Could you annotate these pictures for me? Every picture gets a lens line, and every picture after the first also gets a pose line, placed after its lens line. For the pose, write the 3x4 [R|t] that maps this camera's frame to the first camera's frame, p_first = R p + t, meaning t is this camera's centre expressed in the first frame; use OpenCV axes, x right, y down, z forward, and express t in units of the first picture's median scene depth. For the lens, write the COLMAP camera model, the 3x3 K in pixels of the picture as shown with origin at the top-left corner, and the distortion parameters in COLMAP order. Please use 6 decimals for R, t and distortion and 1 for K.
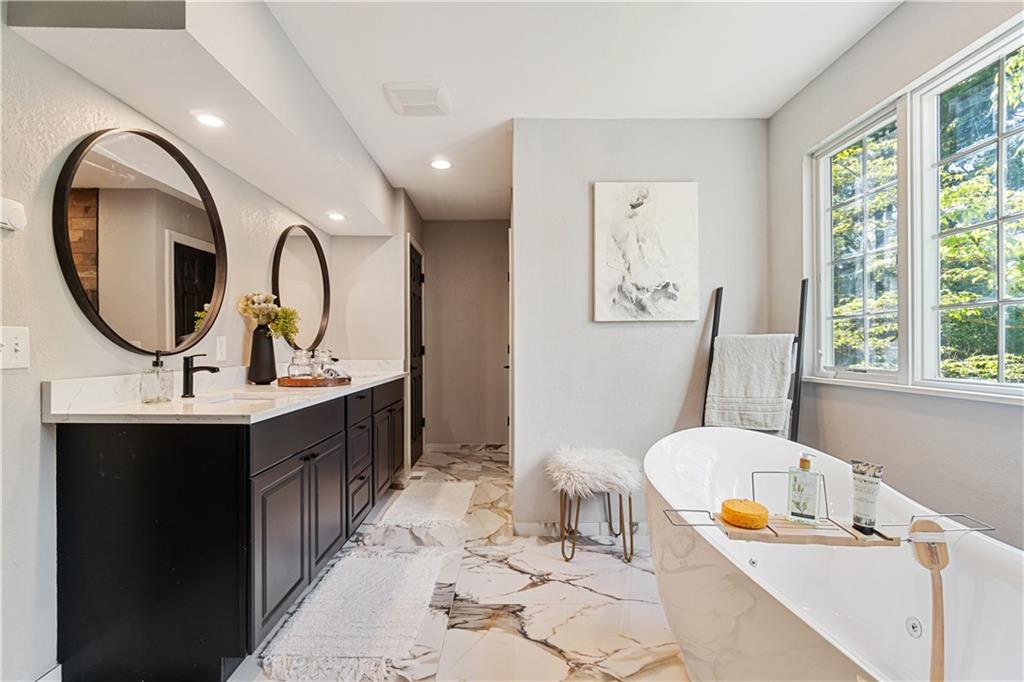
lens RADIAL K [[484.9, 0, 511.0], [0, 484.9, 344.6], [0, 0, 1]] dist [0.001390, 0.000028]
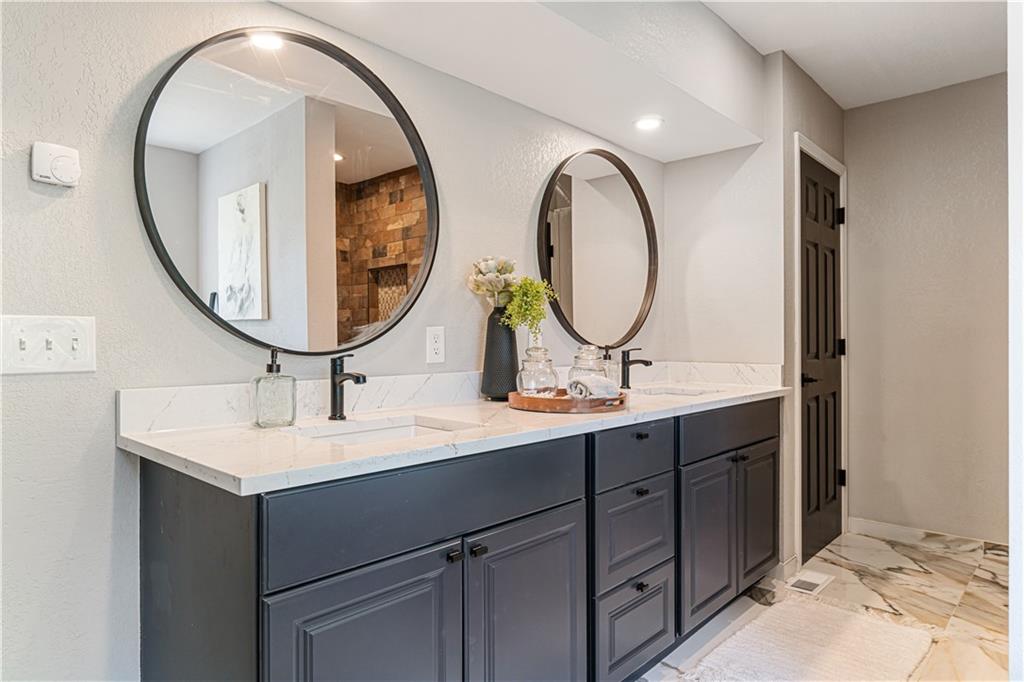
lens RADIAL K [[619.0, 0, 512.4], [0, 619.0, 343.0], [0, 0, 1]] dist [0.002239, -0.003471]
pose [[0.720286, 0.005268, -0.693657, 0.054956], [0.003113, 0.999937, 0.010827, -0.001977], [0.693670, -0.009958, 0.720224, 0.354612]]
